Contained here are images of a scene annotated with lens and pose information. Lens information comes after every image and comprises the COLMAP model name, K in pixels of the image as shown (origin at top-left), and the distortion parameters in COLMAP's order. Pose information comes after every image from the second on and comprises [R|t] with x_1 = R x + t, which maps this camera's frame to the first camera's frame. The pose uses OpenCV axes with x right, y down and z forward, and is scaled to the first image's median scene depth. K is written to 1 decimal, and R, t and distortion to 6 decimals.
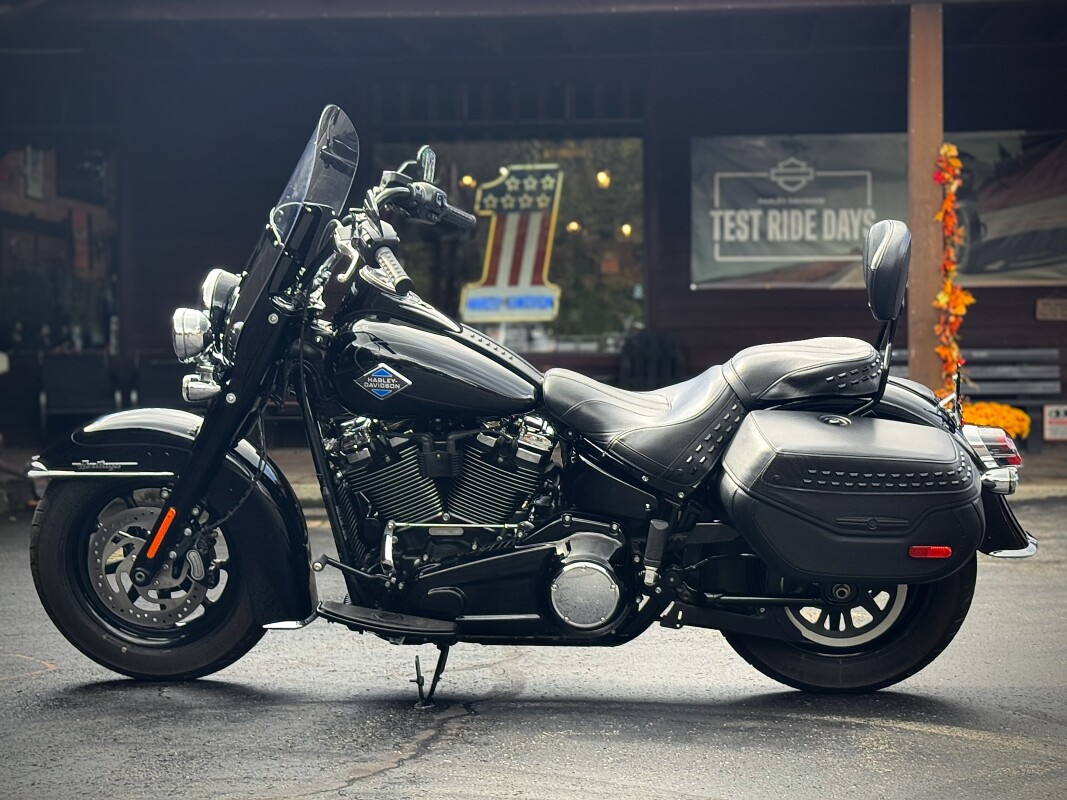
lens RADIAL K [[1951.5, 0, 534.0], [0, 1951.5, 397.8], [0, 0, 1]] dist [-0.035231, 0.000000]
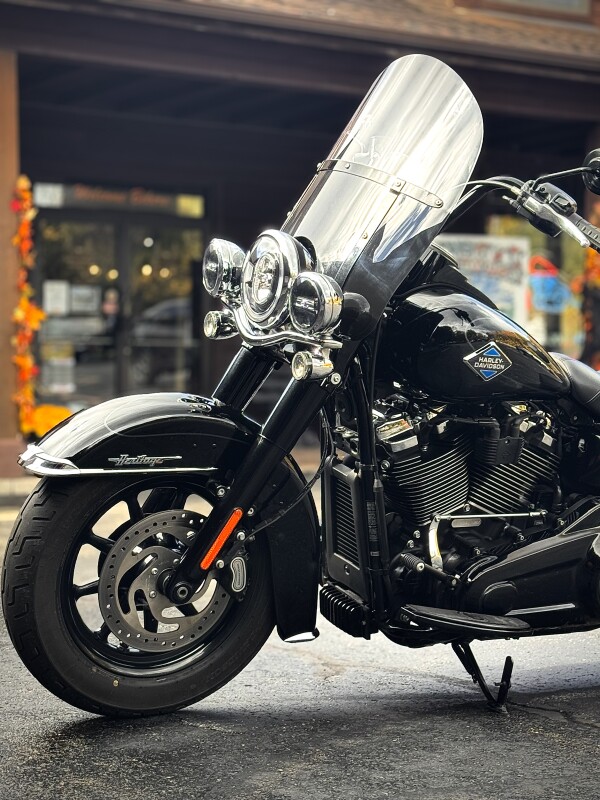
lens RADIAL K [[1640.2, 0, 300.0], [0, 1640.2, 402.0], [0, 0, 1]] dist [0.070990, 0.000000]
pose [[0.828597, -0.000407, 0.559845, -0.556636], [0.003480, 0.999984, -0.004424, 0.013158], [-0.559834, 0.005614, 0.828586, 0.385850]]
